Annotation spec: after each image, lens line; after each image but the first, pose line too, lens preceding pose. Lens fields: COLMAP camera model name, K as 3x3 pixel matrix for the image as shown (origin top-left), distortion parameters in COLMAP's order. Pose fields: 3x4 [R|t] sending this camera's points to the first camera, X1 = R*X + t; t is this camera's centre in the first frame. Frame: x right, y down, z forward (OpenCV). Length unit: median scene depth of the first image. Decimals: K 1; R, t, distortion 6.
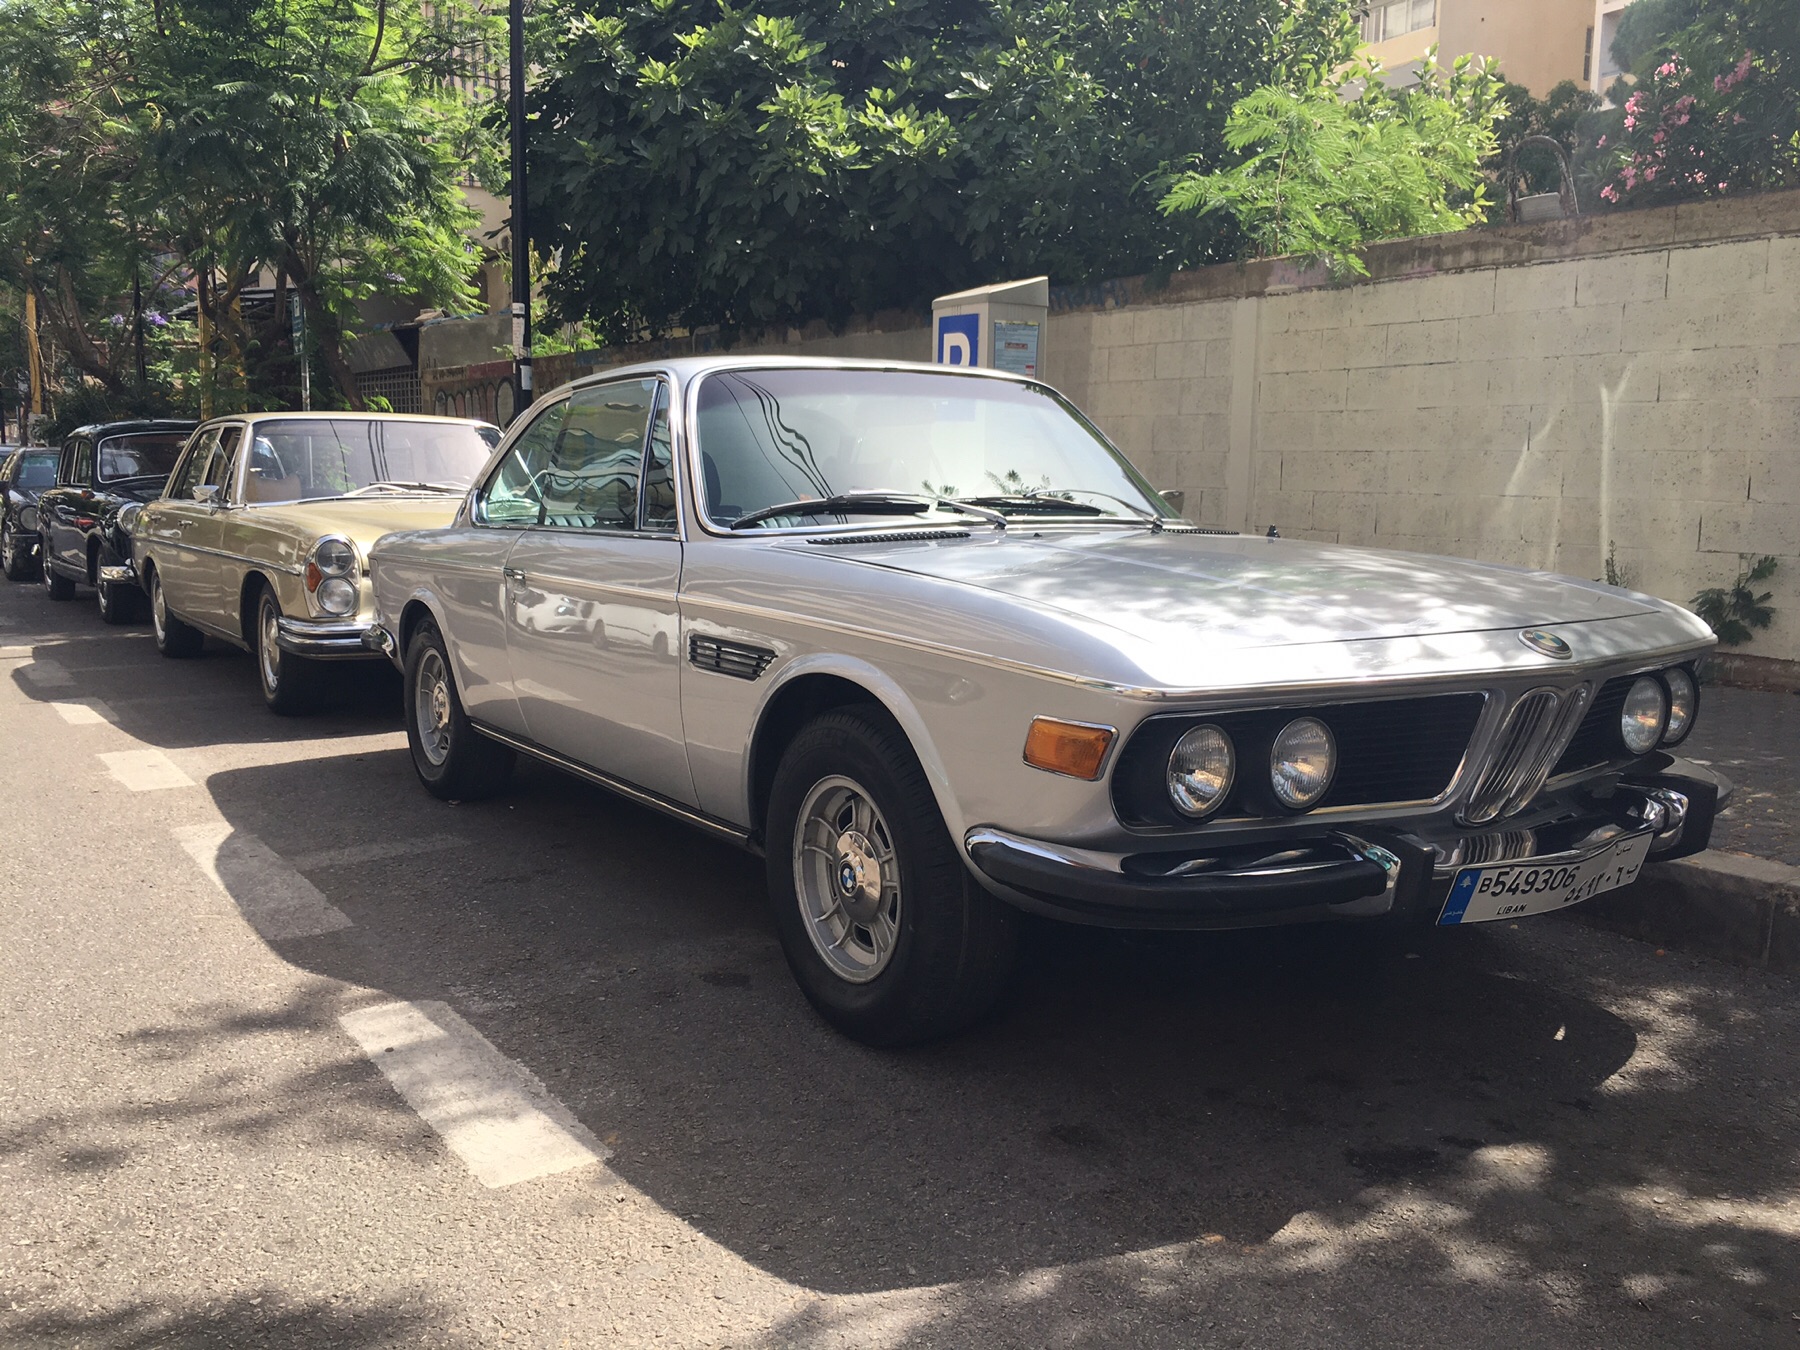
lens RADIAL K [[1532.0, 0, 901.0], [0, 1532.0, 679.3], [0, 0, 1]] dist [0.057226, -0.055987]
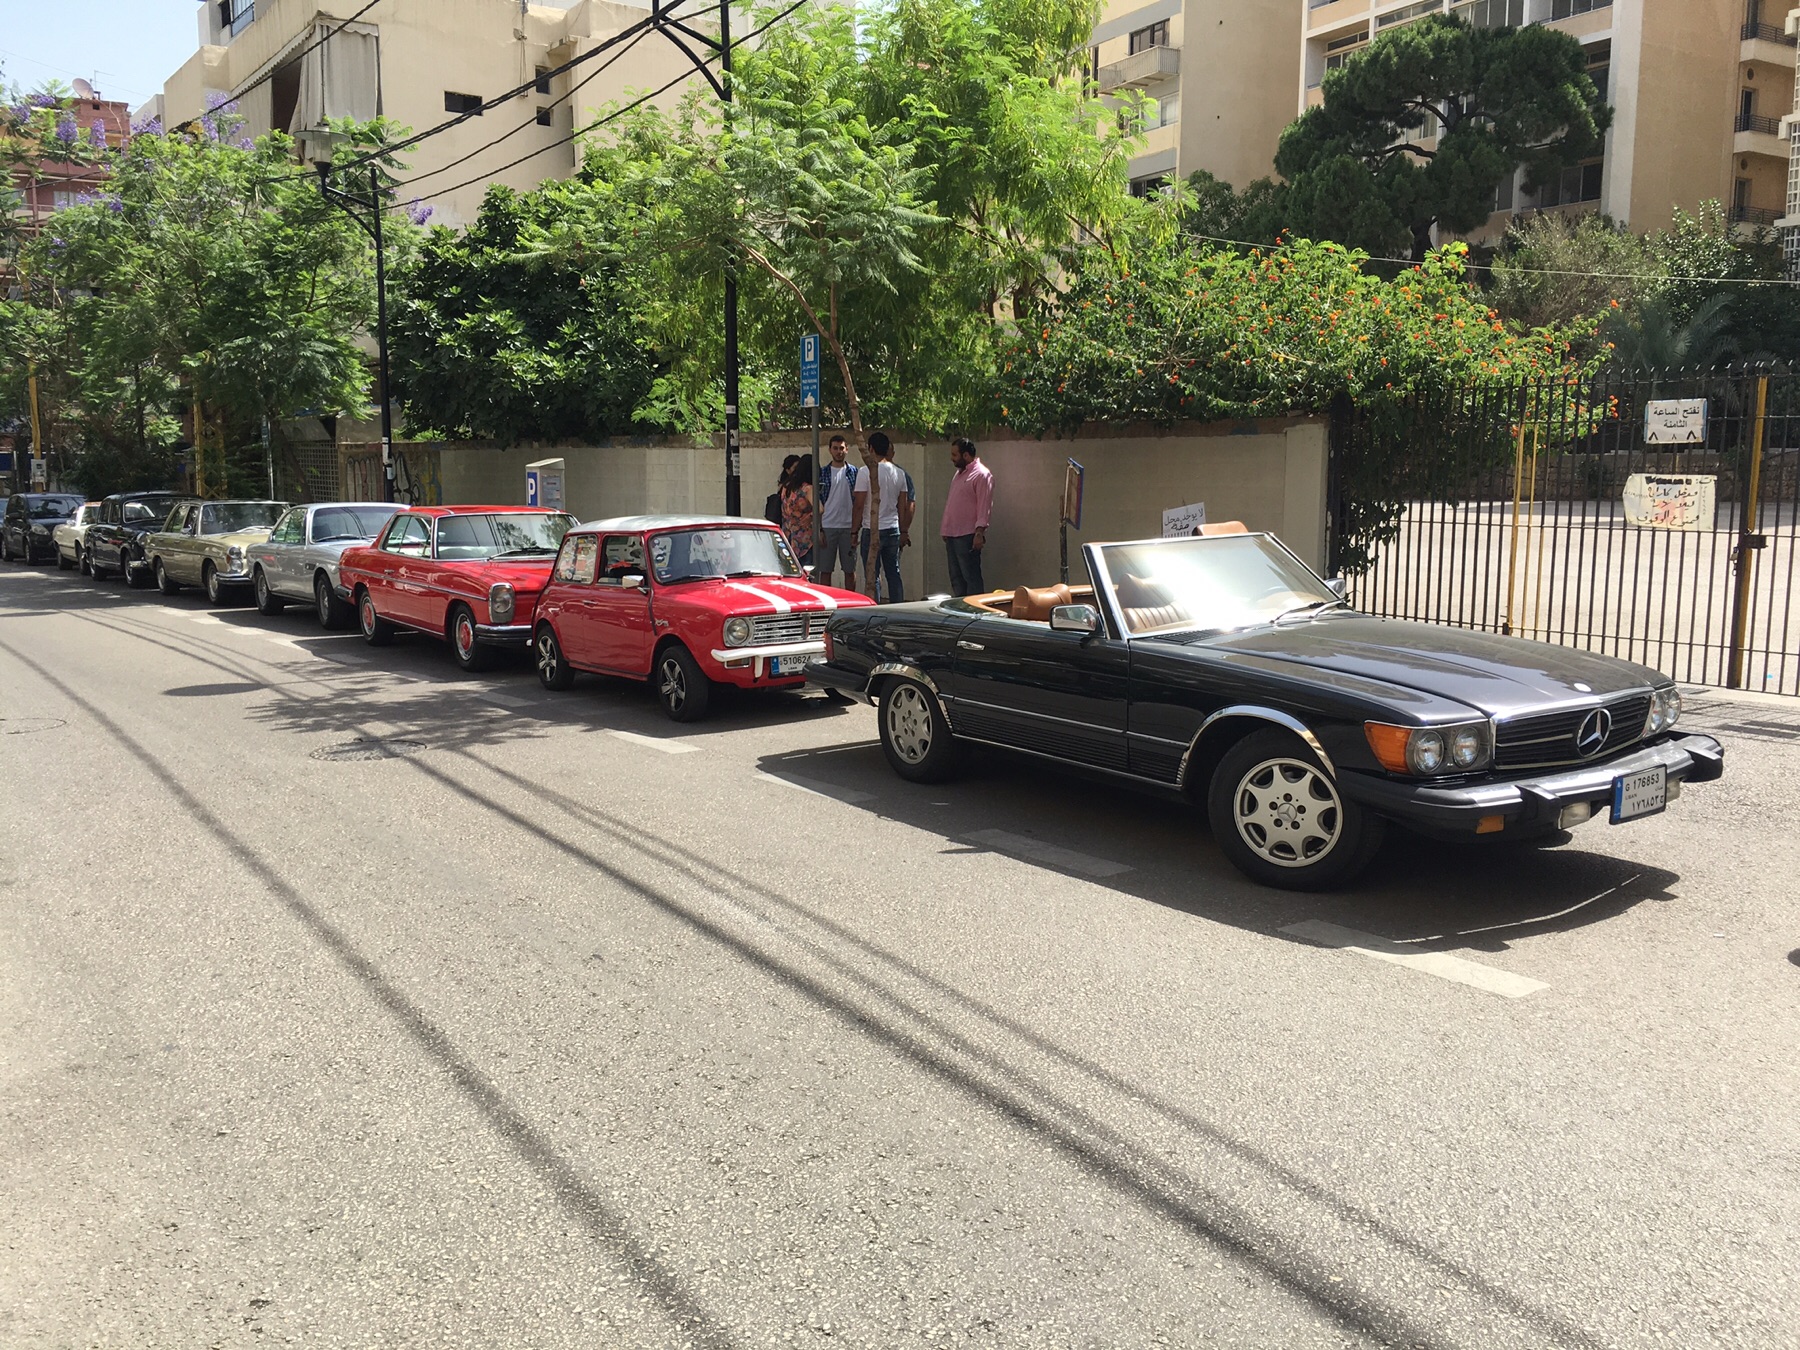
lens RADIAL K [[1532.0, 0, 897.9], [0, 1532.0, 674.4], [0, 0, 1]] dist [0.057226, -0.055987]
pose [[0.998924, -0.014795, 0.043964, 0.390881], [0.015085, 0.999866, -0.006285, 0.109124], [-0.043865, 0.006942, 0.999013, -1.246144]]
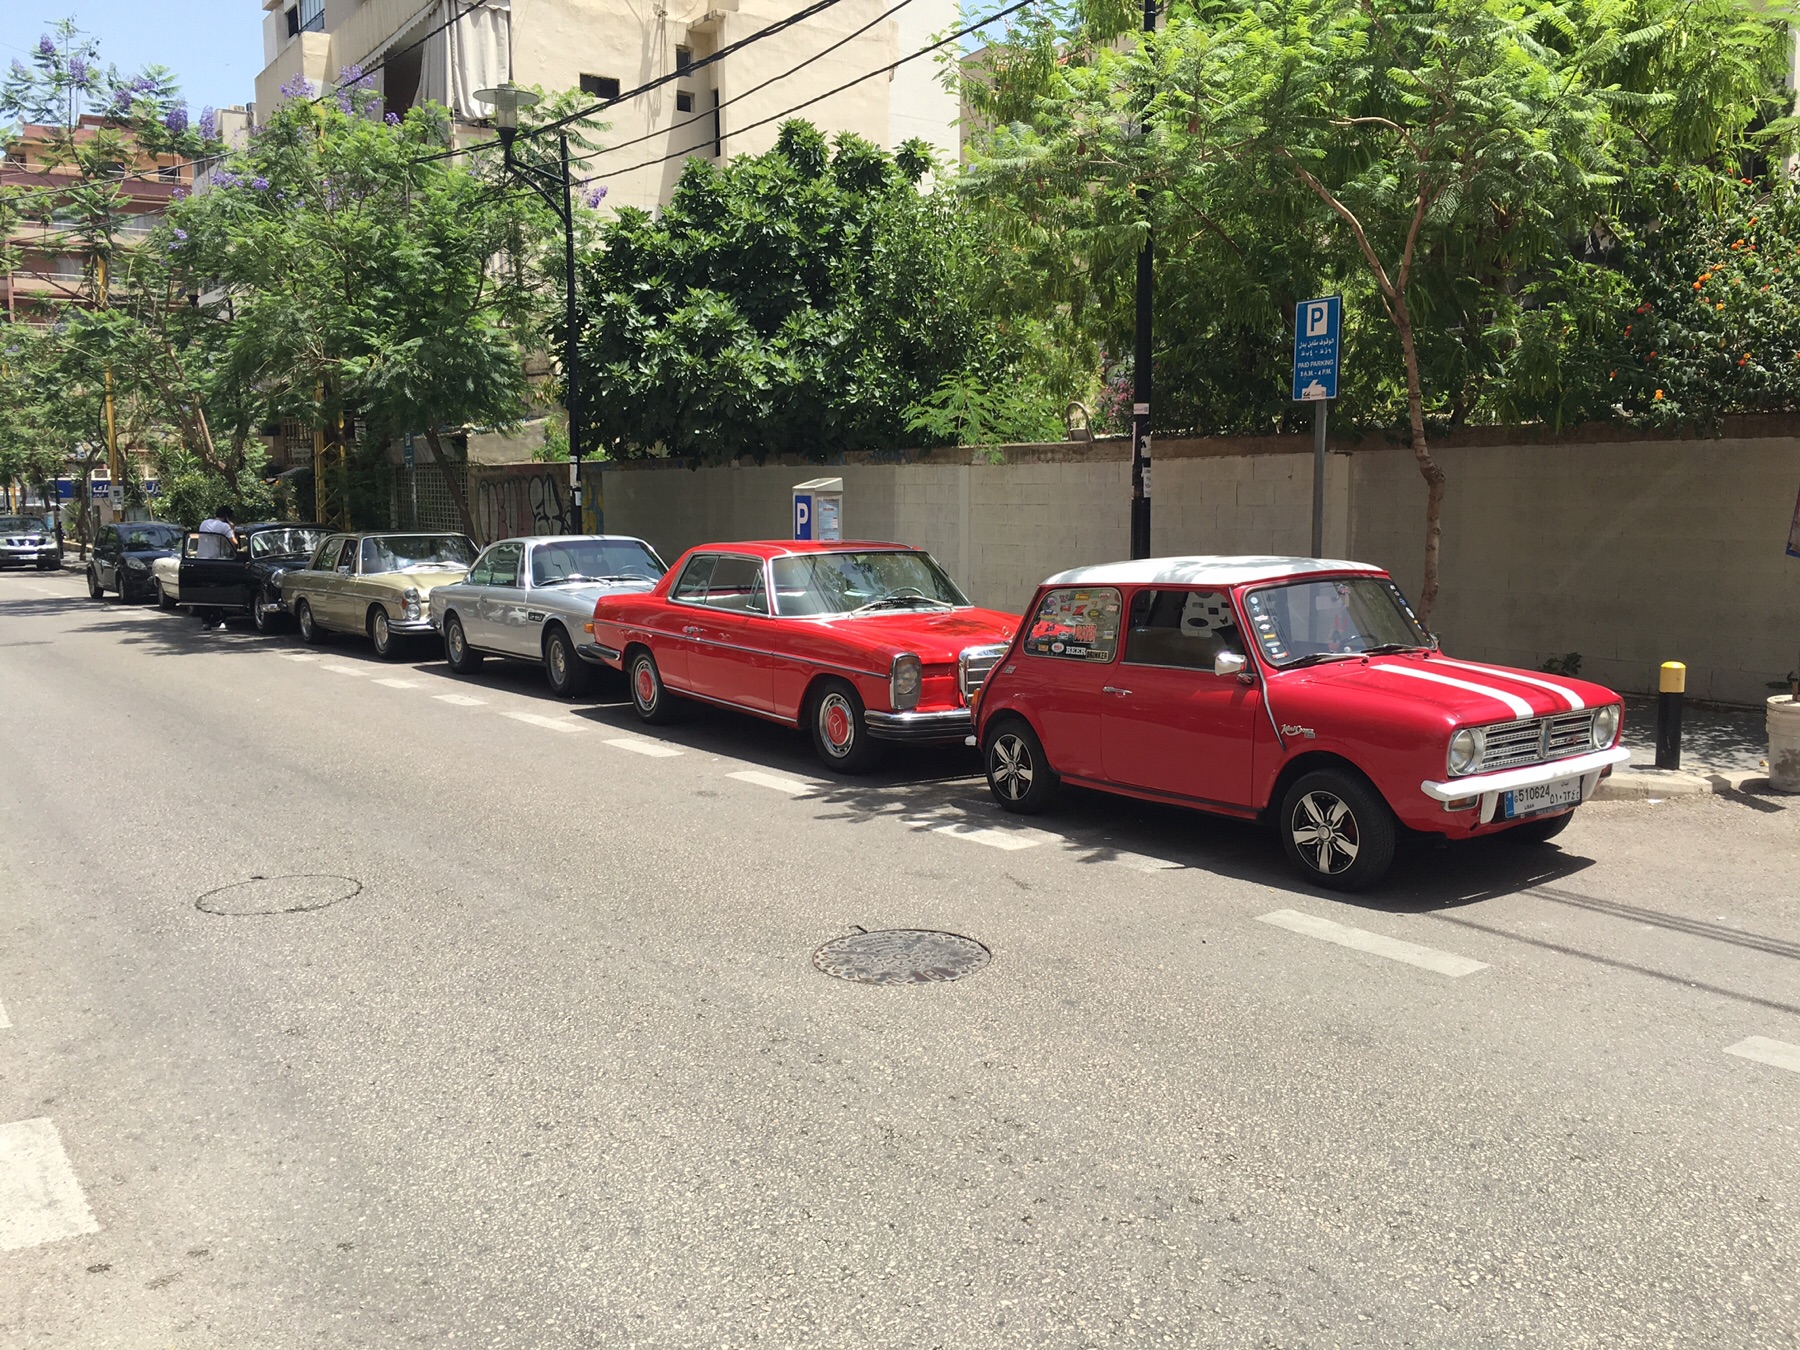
lens RADIAL K [[1532.0, 0, 903.2], [0, 1532.0, 670.7], [0, 0, 1]] dist [0.057226, -0.055987]
pose [[0.999417, -0.020696, 0.027141, 0.079913], [0.021271, 0.999552, -0.021046, 0.047077], [-0.026693, 0.021611, 0.999410, -0.840937]]
